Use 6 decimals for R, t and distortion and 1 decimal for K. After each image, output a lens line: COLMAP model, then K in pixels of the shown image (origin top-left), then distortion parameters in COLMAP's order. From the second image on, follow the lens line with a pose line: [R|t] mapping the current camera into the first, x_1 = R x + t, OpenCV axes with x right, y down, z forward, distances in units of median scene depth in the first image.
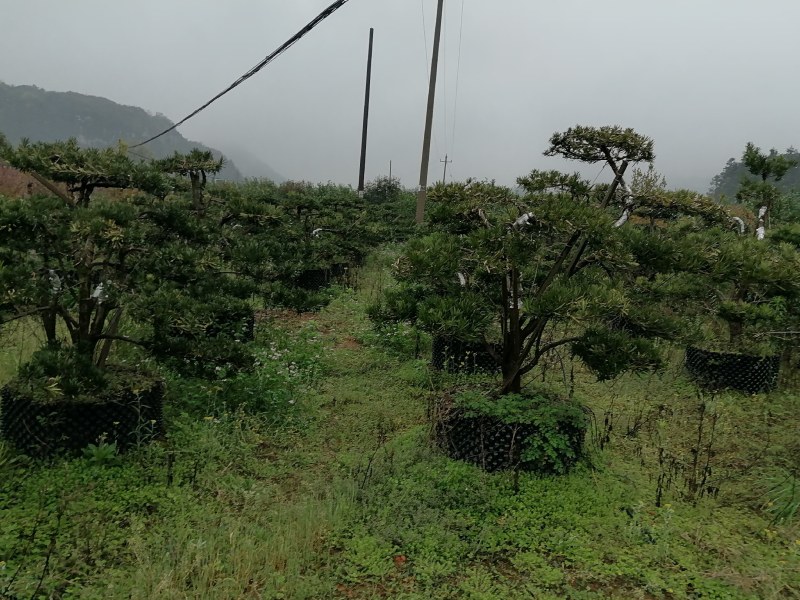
lens RADIAL K [[644.5, 0, 400.0], [0, 644.5, 300.0], [0, 0, 1]] dist [0.087824, -0.088881]
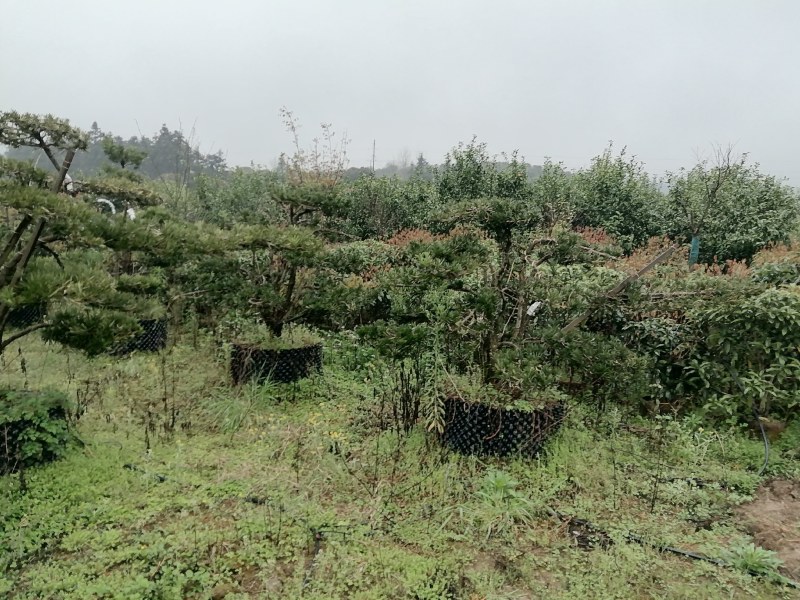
lens RADIAL K [[644.5, 0, 400.0], [0, 644.5, 300.0], [0, 0, 1]] dist [0.087824, -0.088881]
pose [[0.521821, -0.145312, 0.840587, -0.326803], [0.121269, 0.988013, 0.095515, -0.009891], [-0.844391, 0.052096, 0.533188, -0.000624]]
